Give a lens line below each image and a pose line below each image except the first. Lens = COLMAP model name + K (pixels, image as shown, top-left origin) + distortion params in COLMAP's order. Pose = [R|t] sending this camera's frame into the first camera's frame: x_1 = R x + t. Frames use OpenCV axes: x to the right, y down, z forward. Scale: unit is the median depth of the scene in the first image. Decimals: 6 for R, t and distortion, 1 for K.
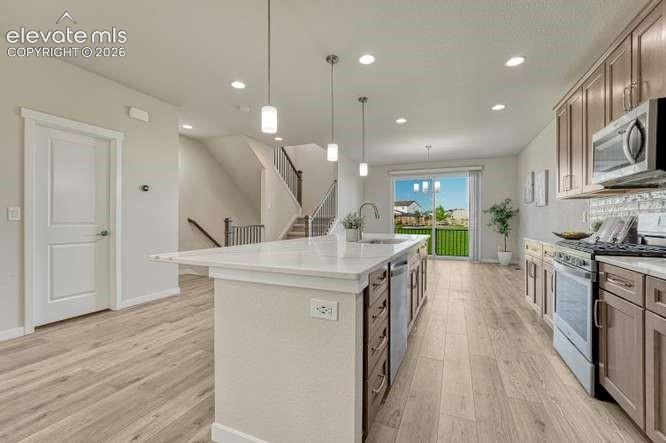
lens RADIAL K [[278.9, 0, 330.7], [0, 278.9, 223.7], [0, 0, 1]] dist [0.014333, 0.000022]
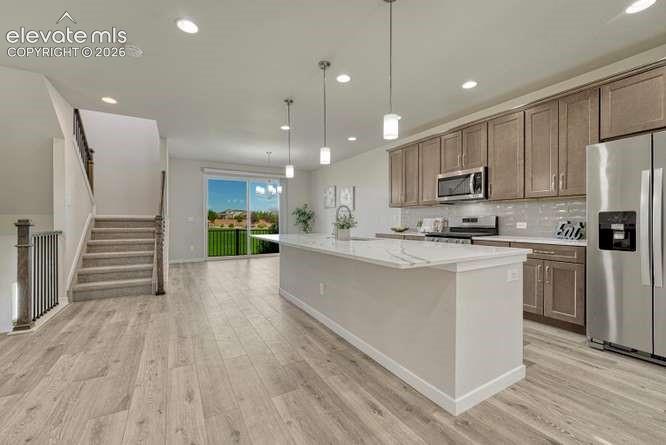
lens RADIAL K [[281.3, 0, 332.6], [0, 281.3, 221.6], [0, 0, 1]] dist [-0.007423, 0.001042]
pose [[0.602108, -0.006534, 0.798388, -0.439295], [0.017025, 0.999844, -0.004657, -0.002679], [-0.798233, 0.016396, 0.602125, 0.195414]]
